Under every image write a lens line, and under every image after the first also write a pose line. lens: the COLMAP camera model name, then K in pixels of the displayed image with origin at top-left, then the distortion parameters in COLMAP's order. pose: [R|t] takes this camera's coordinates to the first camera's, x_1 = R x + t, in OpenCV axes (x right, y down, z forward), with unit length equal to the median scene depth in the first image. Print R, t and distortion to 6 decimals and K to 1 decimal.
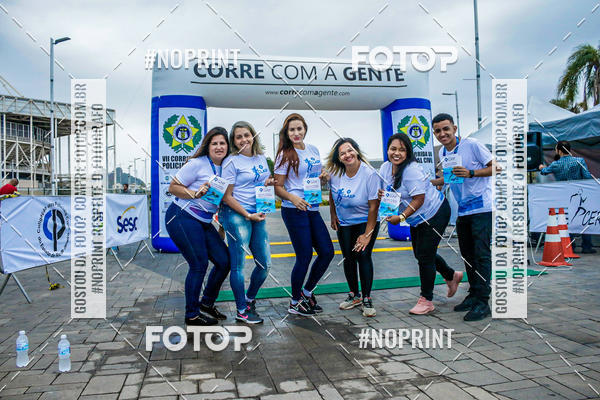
lens RADIAL K [[498.7, 0, 300.0], [0, 498.7, 200.0], [0, 0, 1]] dist [-0.141158, 0.130277]
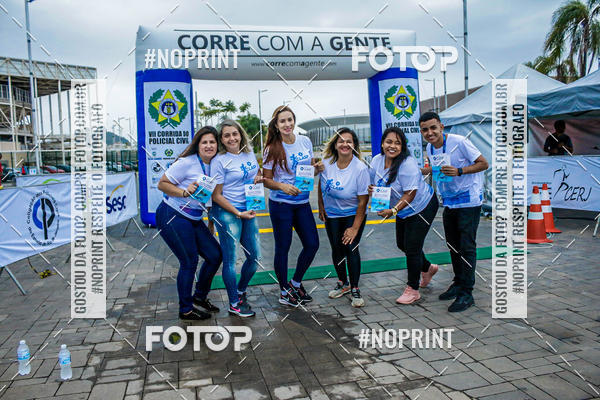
lens RADIAL K [[498.7, 0, 300.0], [0, 498.7, 200.0], [0, 0, 1]] dist [-0.141158, 0.130277]
pose [[0.999570, -0.015013, 0.025184, -0.002494], [0.012698, 0.995886, 0.089726, -0.059108], [-0.026428, -0.089367, 0.995648, -0.007171]]
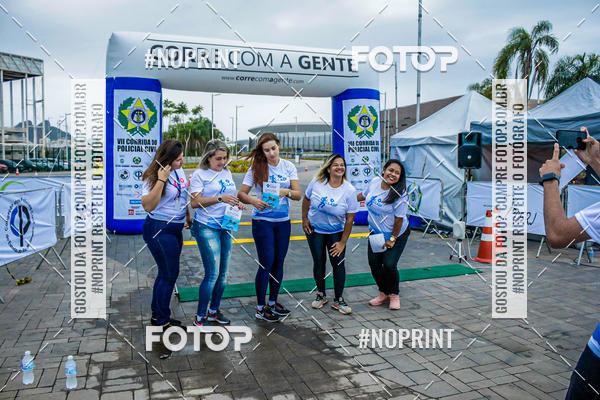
lens RADIAL K [[498.7, 0, 300.0], [0, 498.7, 200.0], [0, 0, 1]] dist [-0.141158, 0.130277]
pose [[0.990880, 0.024171, 0.132562, -0.065962], [-0.034751, 0.996341, 0.078087, -0.088997], [-0.130190, -0.081982, 0.988094, -0.058616]]
